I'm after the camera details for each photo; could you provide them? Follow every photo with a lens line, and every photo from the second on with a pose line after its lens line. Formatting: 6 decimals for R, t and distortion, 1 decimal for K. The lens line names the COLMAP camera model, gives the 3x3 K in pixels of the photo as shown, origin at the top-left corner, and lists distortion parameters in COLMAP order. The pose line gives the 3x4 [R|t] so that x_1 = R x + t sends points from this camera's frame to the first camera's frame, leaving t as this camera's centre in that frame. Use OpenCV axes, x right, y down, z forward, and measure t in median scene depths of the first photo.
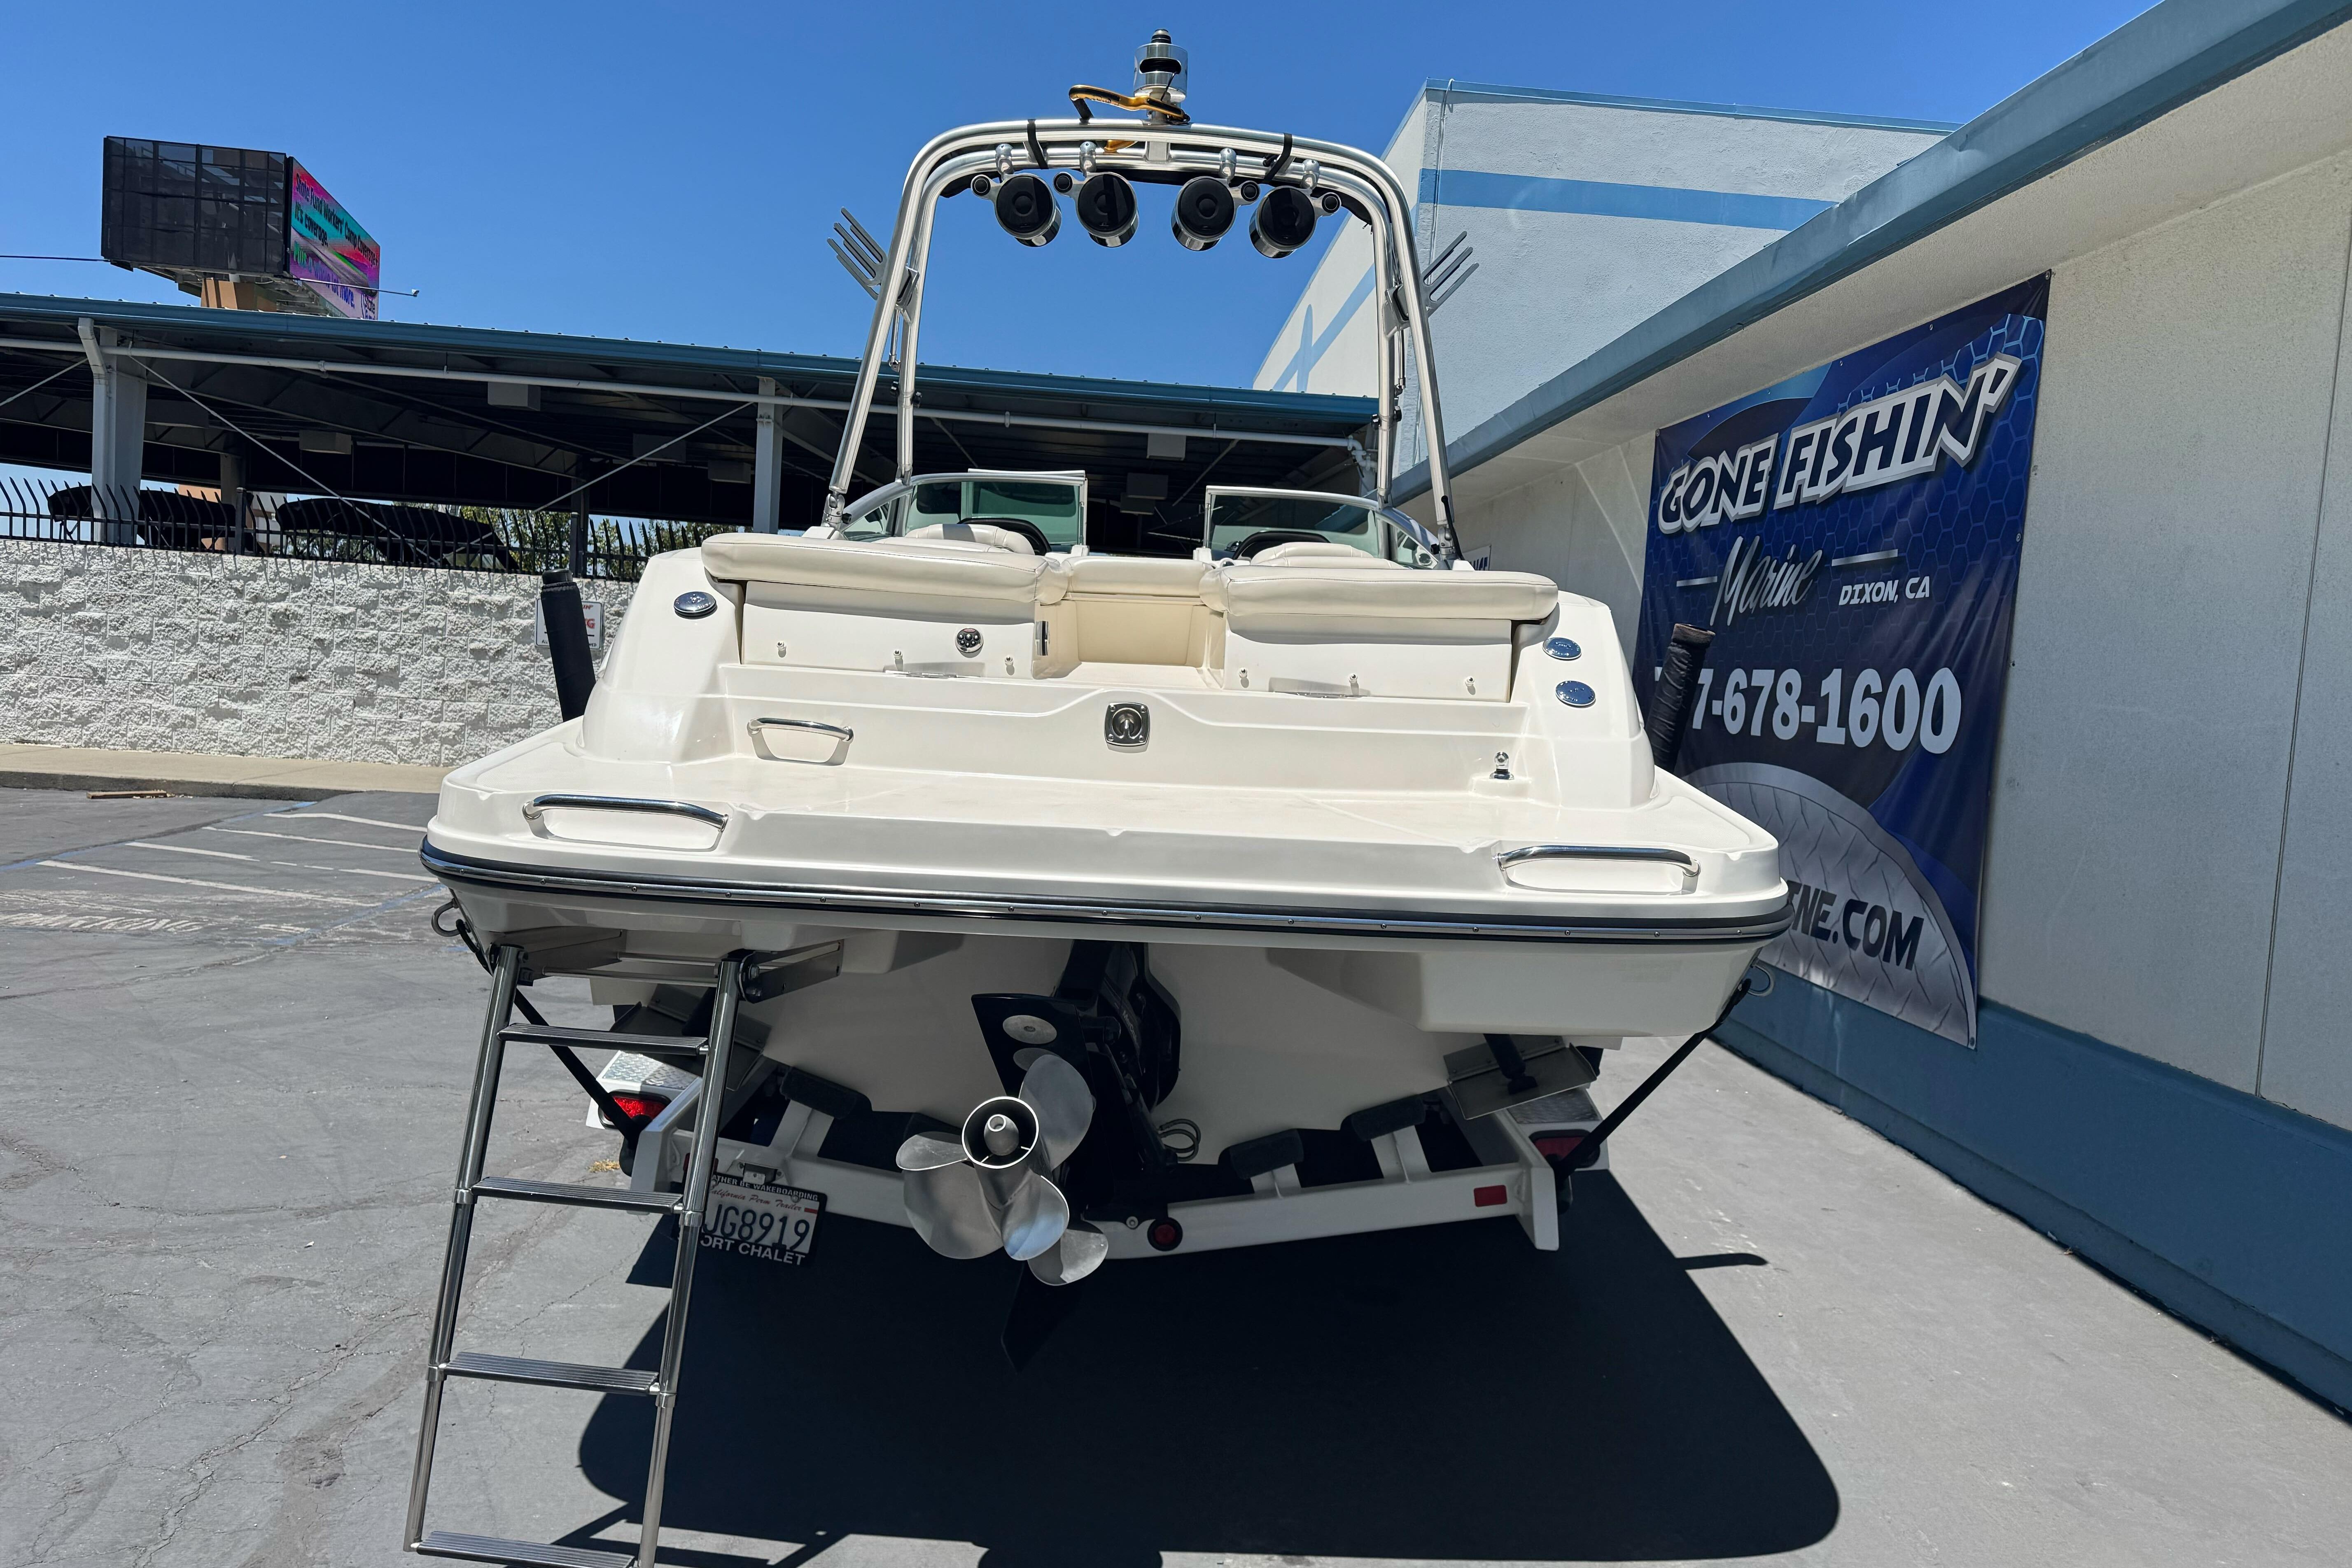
lens RADIAL K [[1650.2, 0, 1172.9], [0, 1650.2, 777.1], [0, 0, 1]] dist [0.058467, -0.062341]
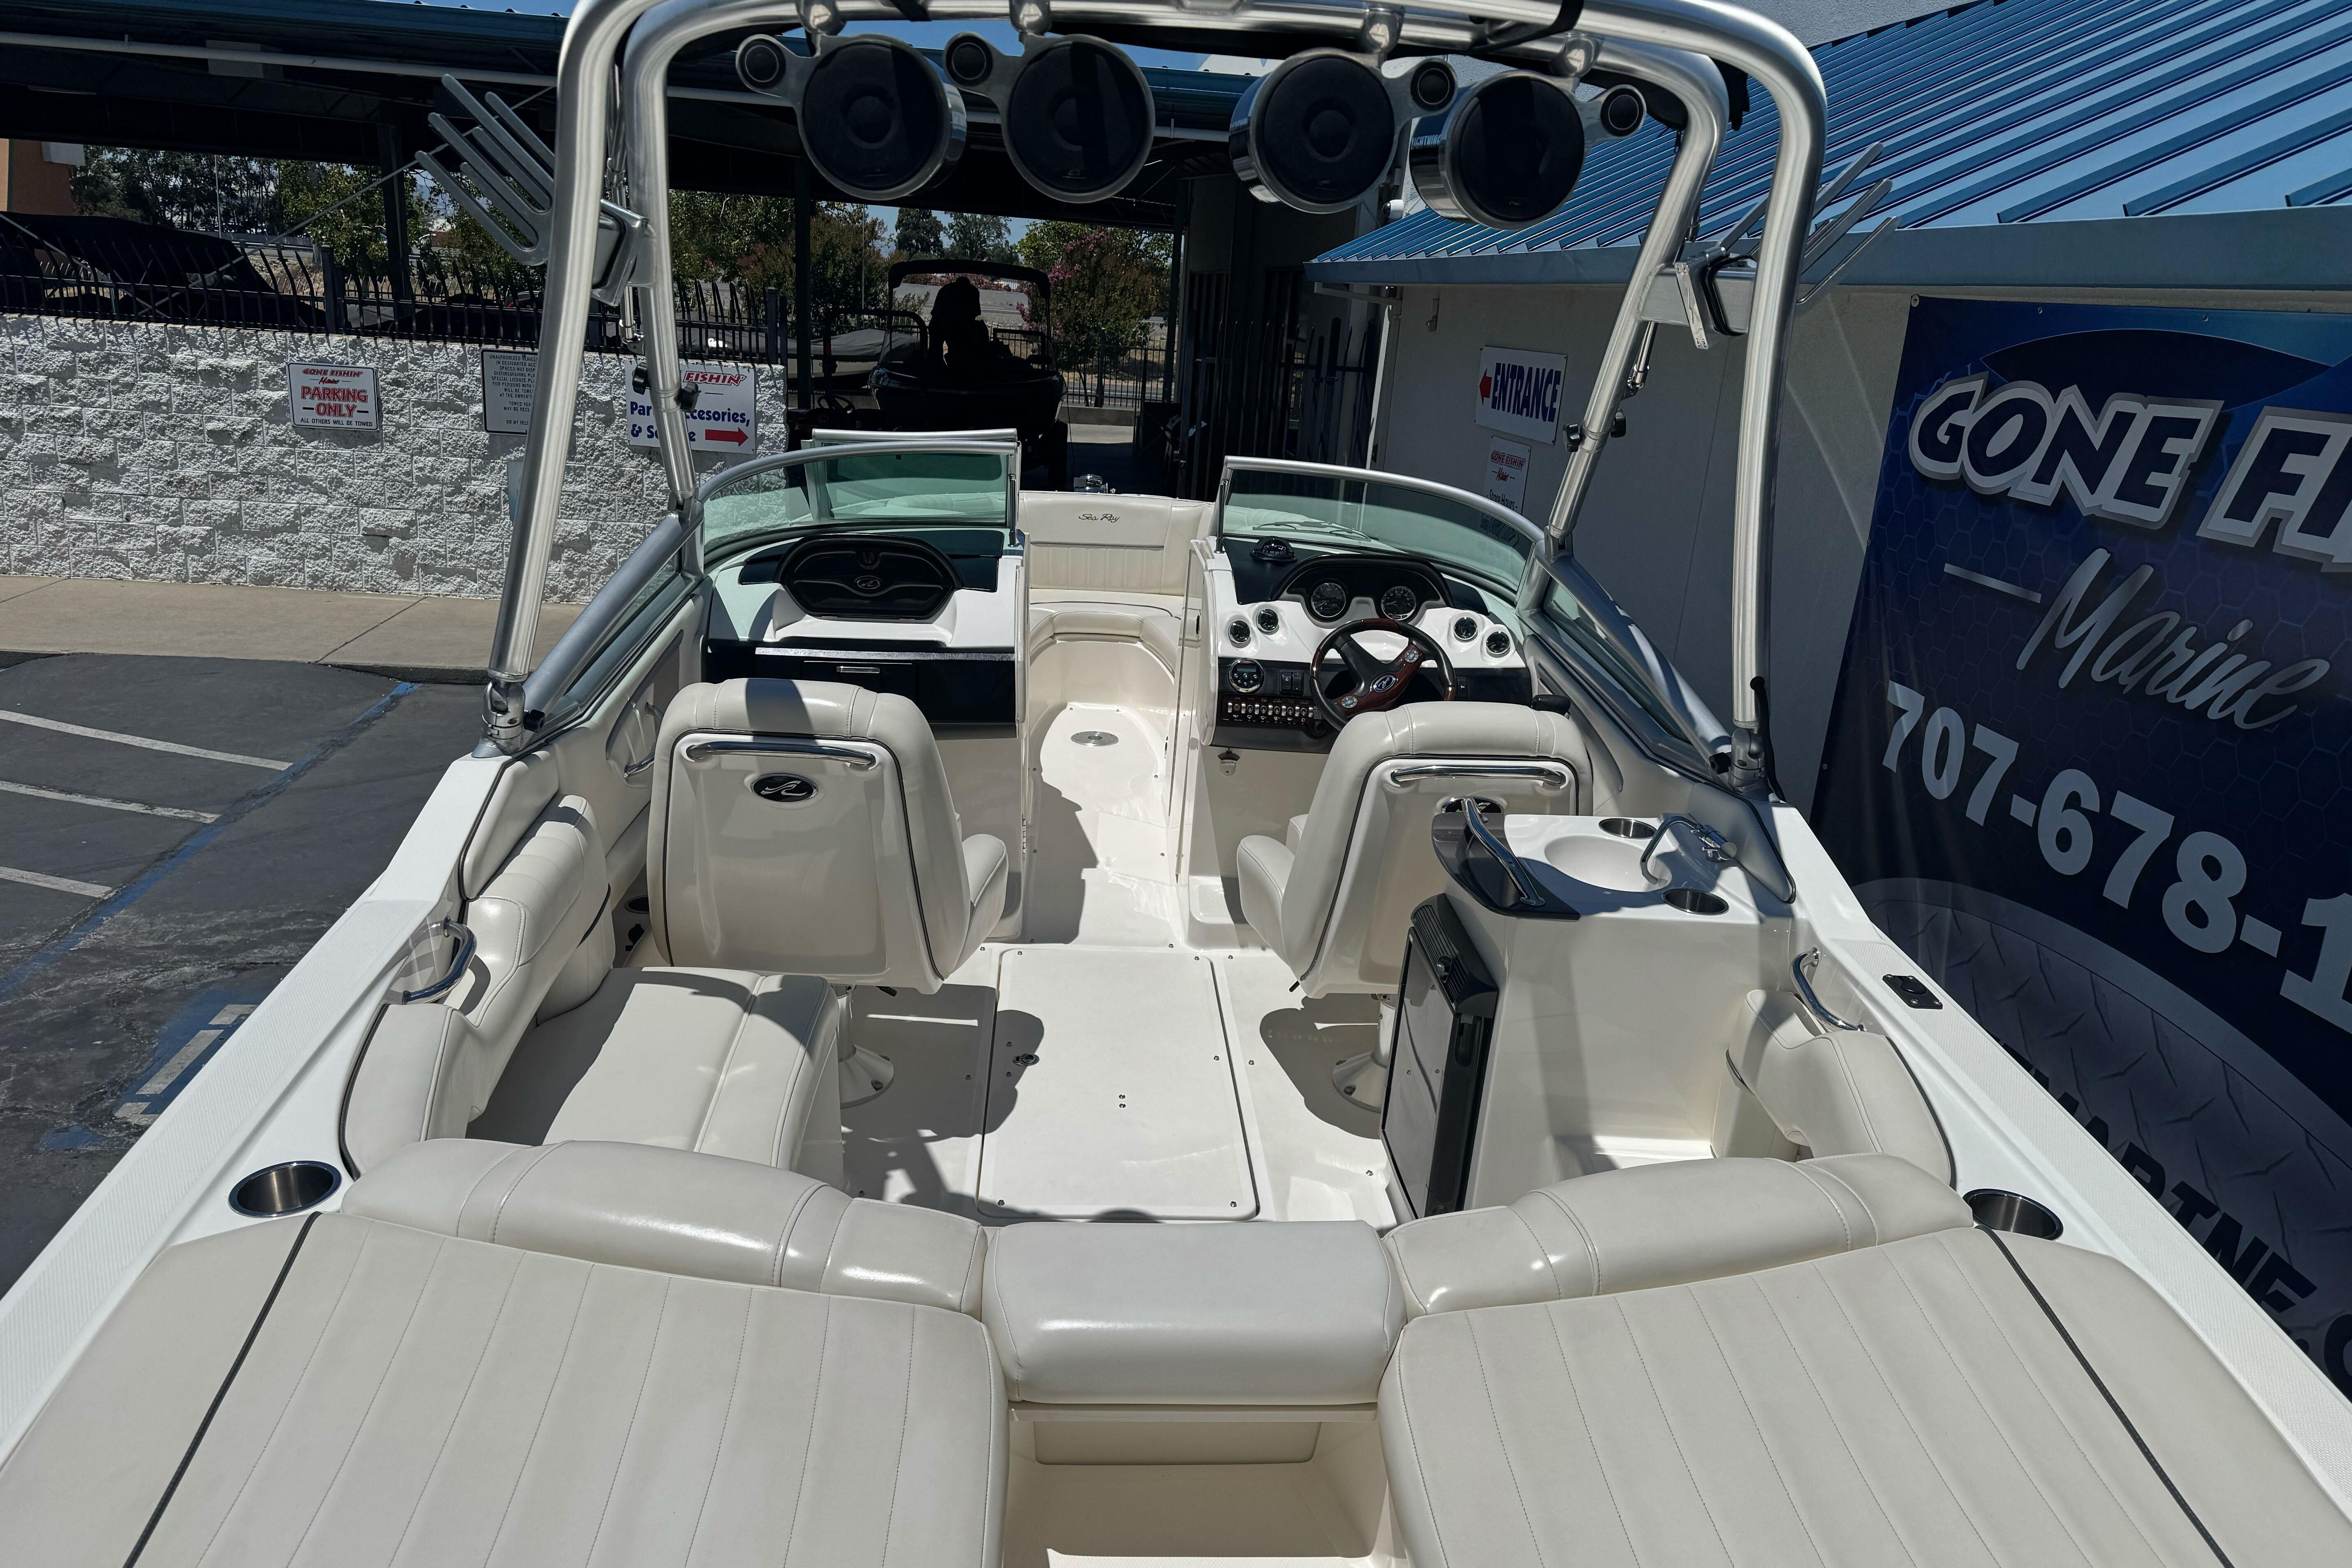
lens RADIAL K [[1650.2, 0, 1161.8], [0, 1650.2, 779.8], [0, 0, 1]] dist [0.058467, -0.062341]
pose [[0.999082, -0.008566, 0.041971, -0.030434], [-0.001063, 0.974542, 0.224204, -0.217297], [-0.042823, -0.224043, 0.973638, 0.439140]]
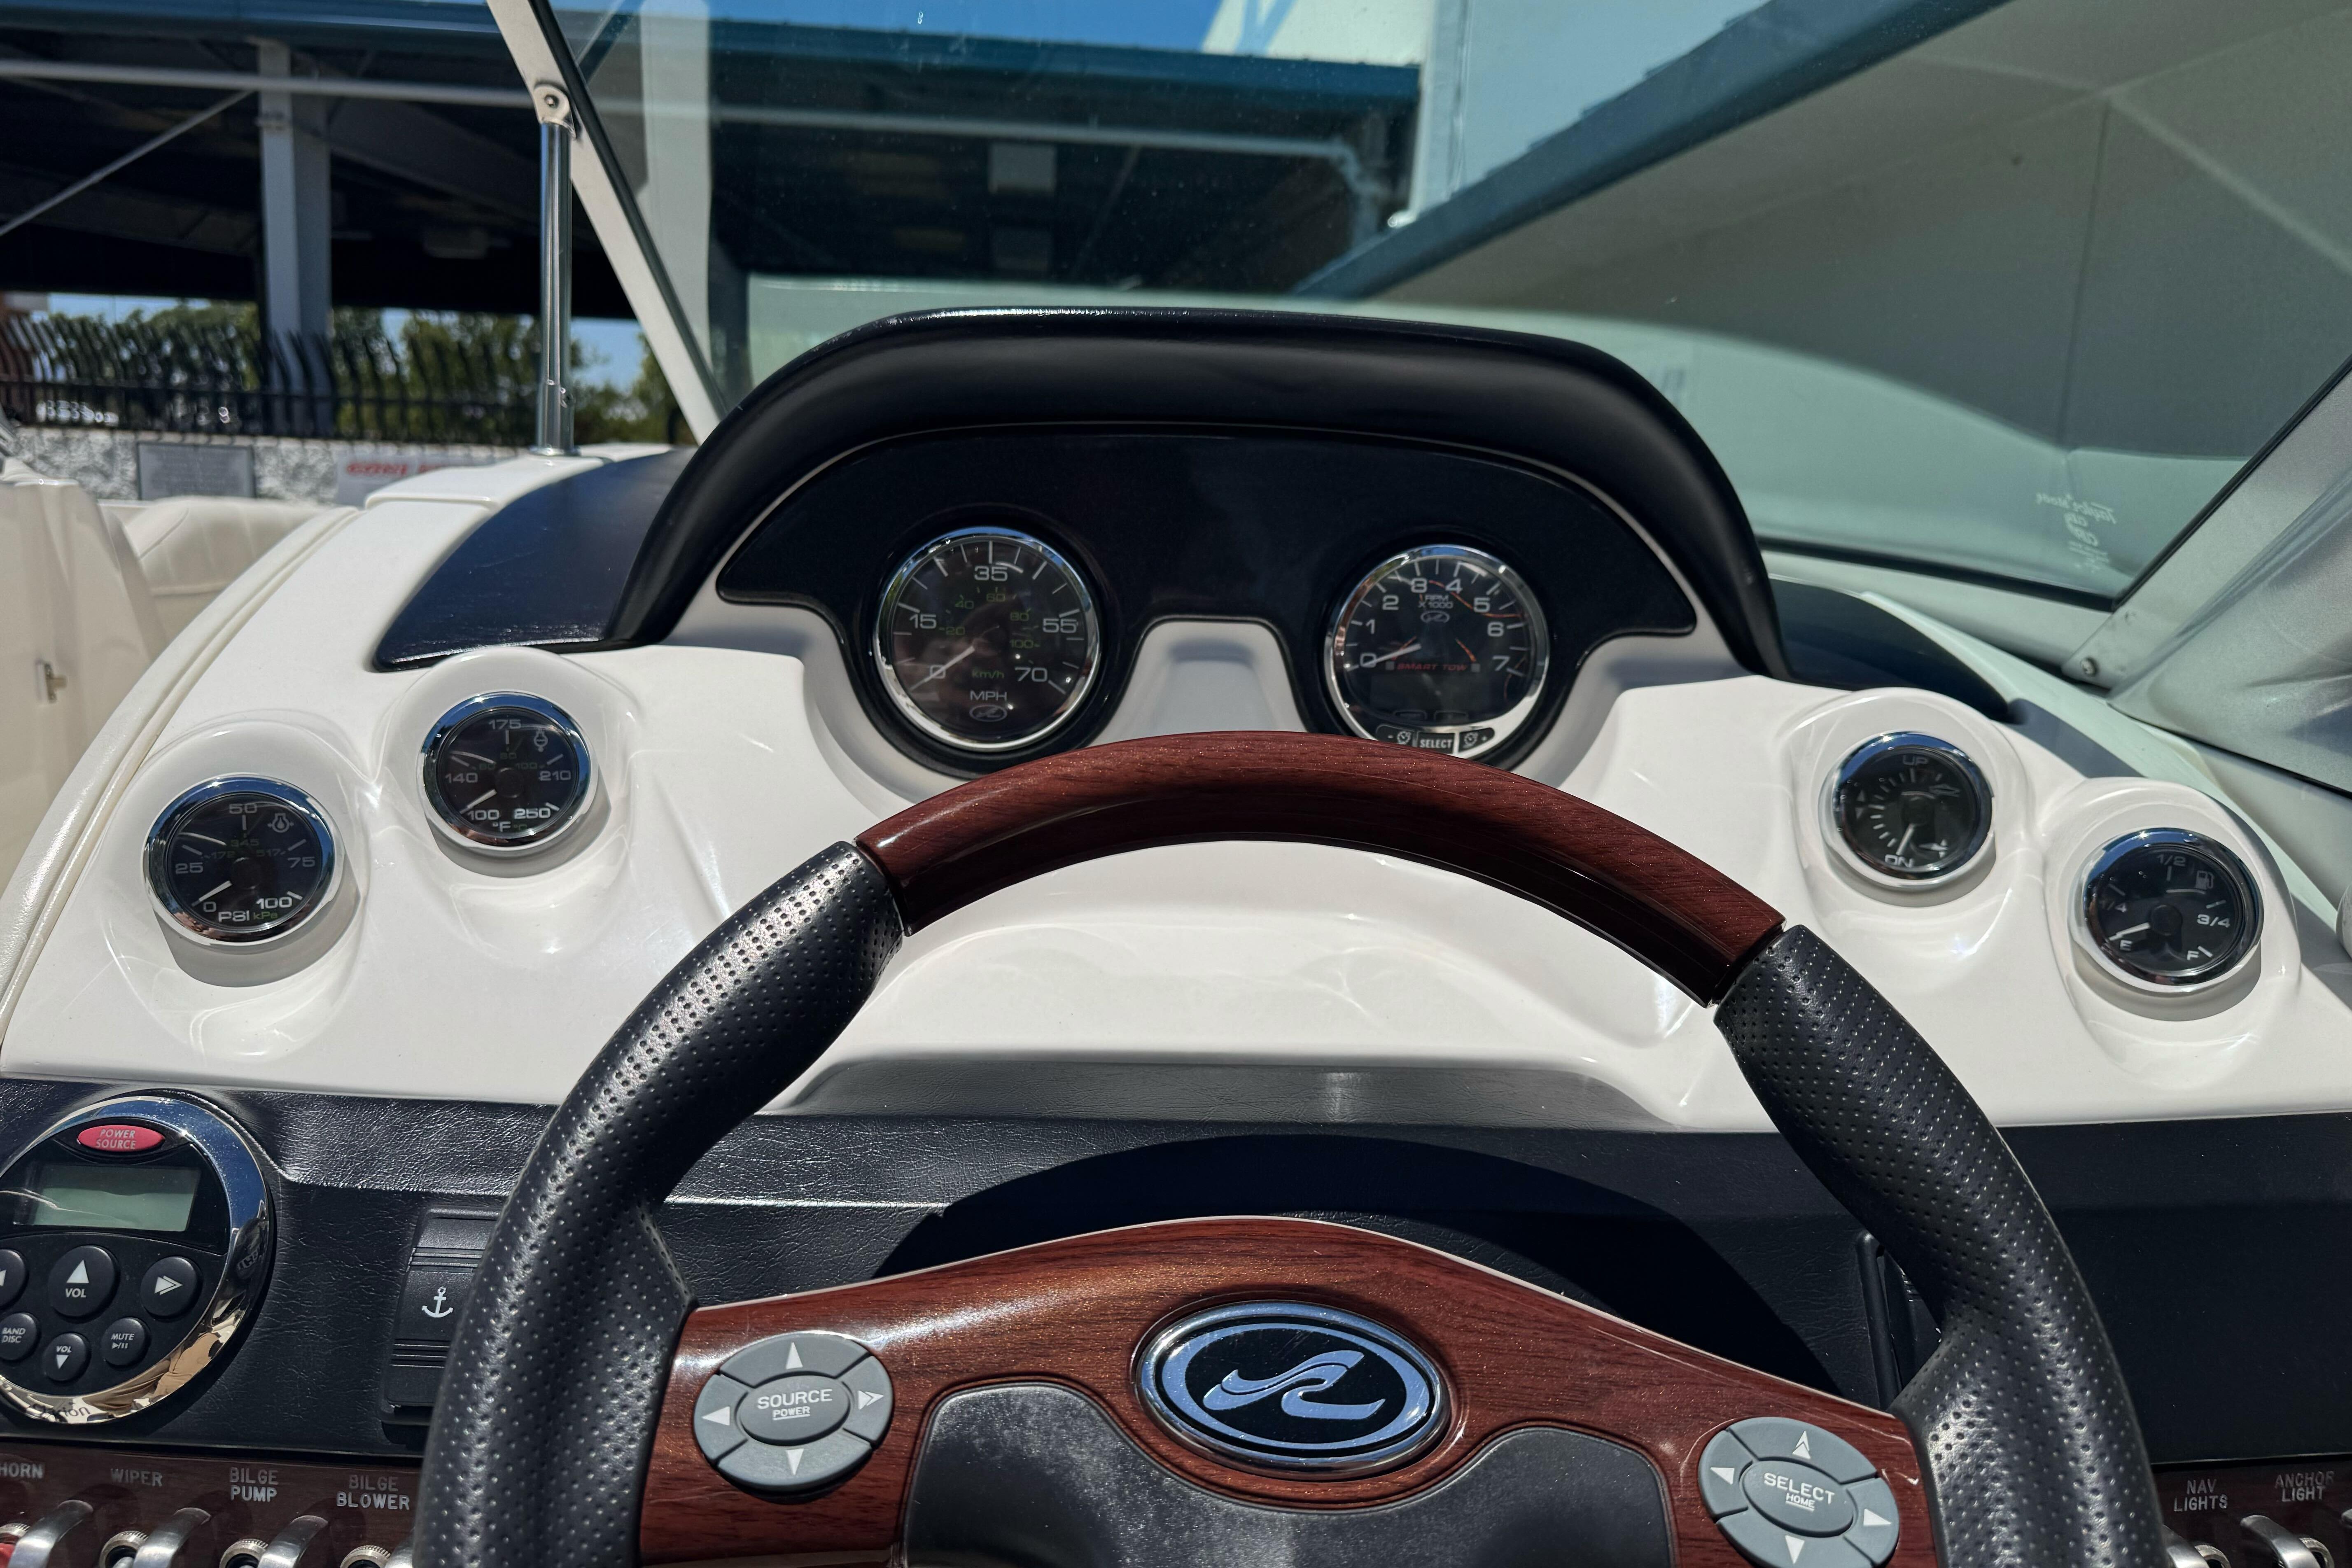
lens RADIAL K [[1650.2, 0, 1157.7], [0, 1650.2, 801.7], [0, 0, 1]] dist [0.058467, -0.062341]
pose [[0.999578, -0.021973, 0.018994, 0.069257], [0.019288, 0.991123, 0.131545, -0.145852], [-0.021716, -0.131123, 0.991128, 0.970767]]
